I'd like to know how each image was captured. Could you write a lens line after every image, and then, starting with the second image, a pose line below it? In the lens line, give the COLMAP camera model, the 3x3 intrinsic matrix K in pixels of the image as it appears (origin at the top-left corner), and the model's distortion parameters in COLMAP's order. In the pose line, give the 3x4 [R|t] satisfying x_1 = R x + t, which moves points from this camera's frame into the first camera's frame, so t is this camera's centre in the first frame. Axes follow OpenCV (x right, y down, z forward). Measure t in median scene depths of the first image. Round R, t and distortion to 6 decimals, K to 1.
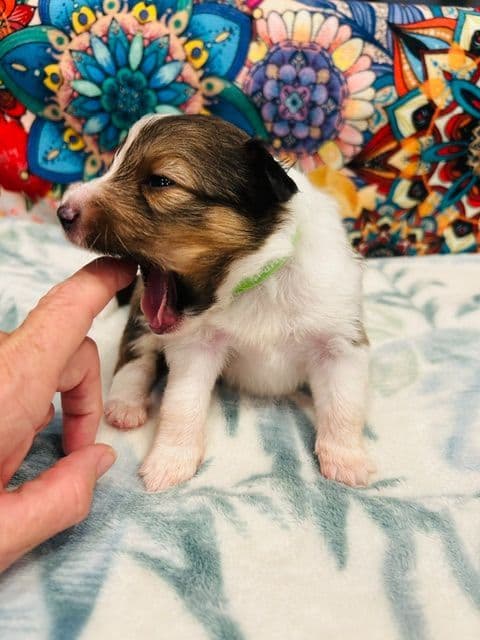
lens RADIAL K [[514.0, 0, 241.2], [0, 514.0, 325.2], [0, 0, 1]] dist [-0.009928, -0.011766]
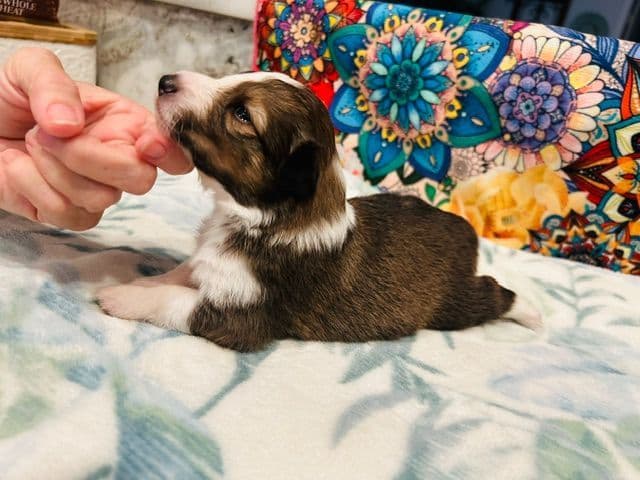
lens RADIAL K [[505.7, 0, 322.4], [0, 505.7, 237.5], [0, 0, 1]] dist [-0.009409, -0.000104]
pose [[0.839196, 0.305419, -0.449966, 0.328705], [-0.374900, 0.924278, -0.071834, 0.115707], [0.393954, 0.228975, 0.890152, -0.175470]]
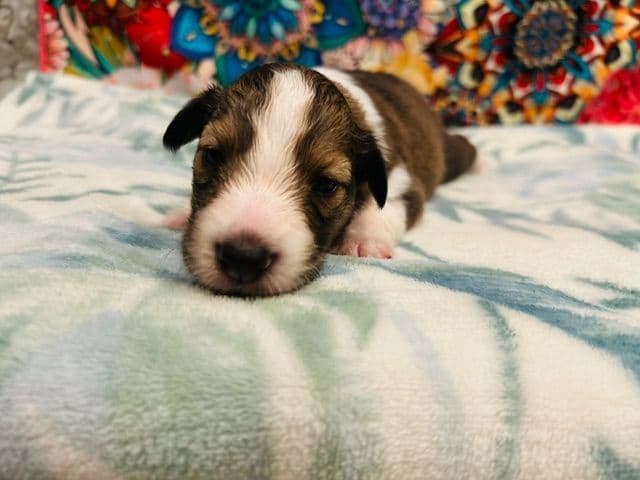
lens RADIAL K [[501.9, 0, 329.9], [0, 501.9, 225.1], [0, 0, 1]] dist [-0.004586, -0.000472]
pose [[0.995805, 0.006646, 0.091256, -0.156005], [0.008796, 0.985786, -0.167774, 0.358290], [-0.091074, 0.167873, 0.981593, -0.159862]]
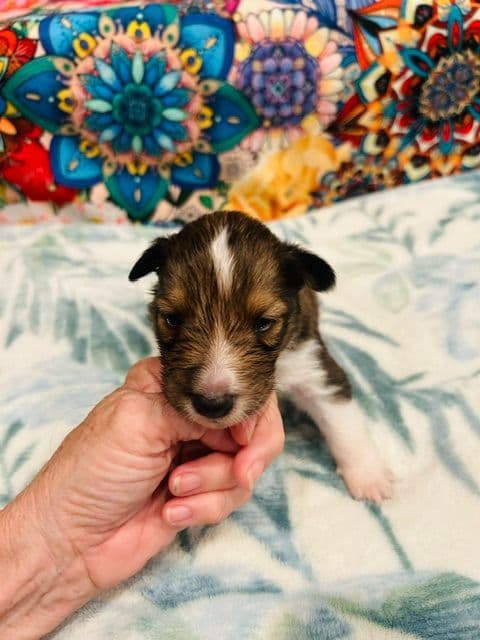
lens RADIAL K [[510.2, 0, 250.3], [0, 510.2, 316.9], [0, 0, 1]] dist [-0.010190, -0.005385]
pose [[0.970658, -0.216535, 0.104575, -0.198162], [0.192264, 0.960050, 0.203321, -0.181571], [-0.144424, -0.177249, 0.973511, -0.231258]]
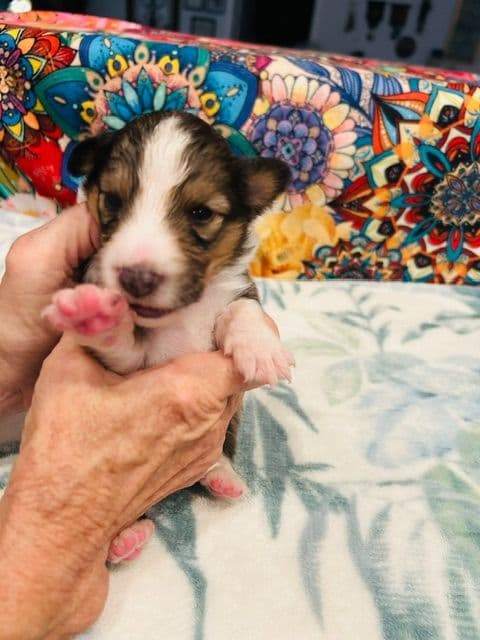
lens RADIAL K [[501.9, 0, 240.7], [0, 501.9, 323.2], [0, 0, 1]] dist [-0.004586, -0.000472]
pose [[0.996533, 0.082864, 0.007479, 0.016825], [-0.083195, 0.993490, 0.077825, -0.117445], [-0.000982, -0.078177, 0.996939, -0.201831]]
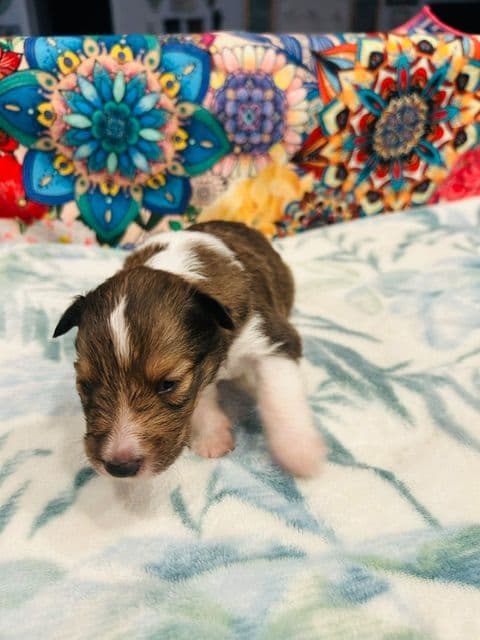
lens RADIAL K [[505.7, 0, 240.0], [0, 505.7, 320.0], [0, 0, 1]] dist [-0.009409, -0.000104]
pose [[0.947454, -0.195444, 0.253244, -0.337113], [0.188936, 0.980715, 0.050016, -0.007075], [-0.258135, 0.000459, 0.966109, -0.205819]]
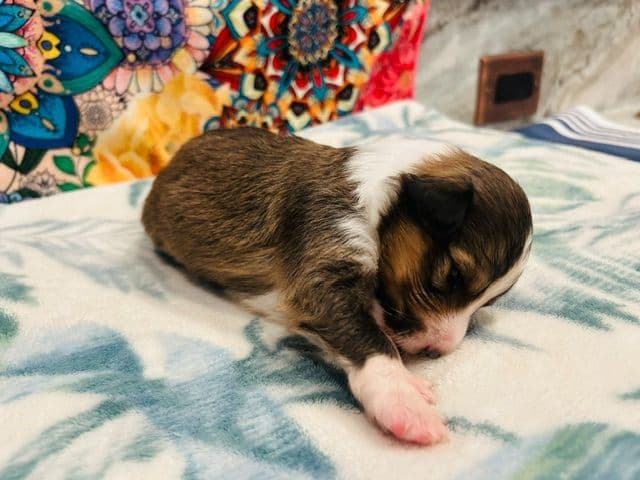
lens RADIAL K [[501.2, 0, 325.7], [0, 501.2, 236.6], [0, 0, 1]] dist [0.001306, -0.009315]
pose [[0.773912, -0.323875, 0.544210, -0.303741], [0.353353, 0.933968, 0.053333, 0.063313], [-0.525548, 0.151023, 0.837252, 0.022091]]
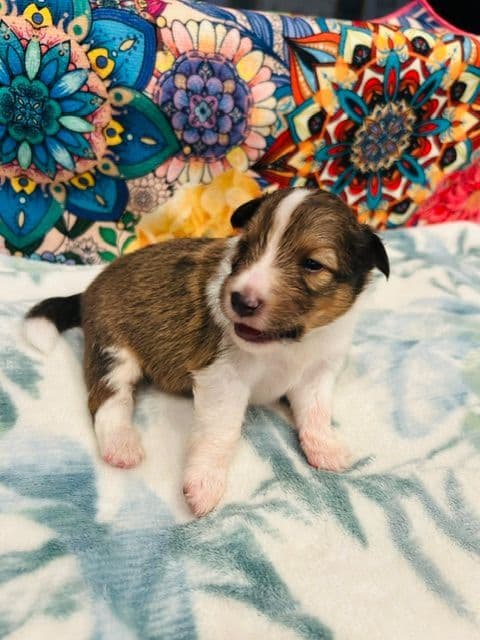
lens RADIAL K [[506.3, 0, 248.7], [0, 506.3, 321.8], [0, 0, 1]] dist [-0.005196, -0.007243]
pose [[0.934548, -0.150903, 0.322254, -0.203526], [0.116632, 0.985499, 0.123246, -0.133955], [-0.336179, -0.077594, 0.938596, -0.016402]]
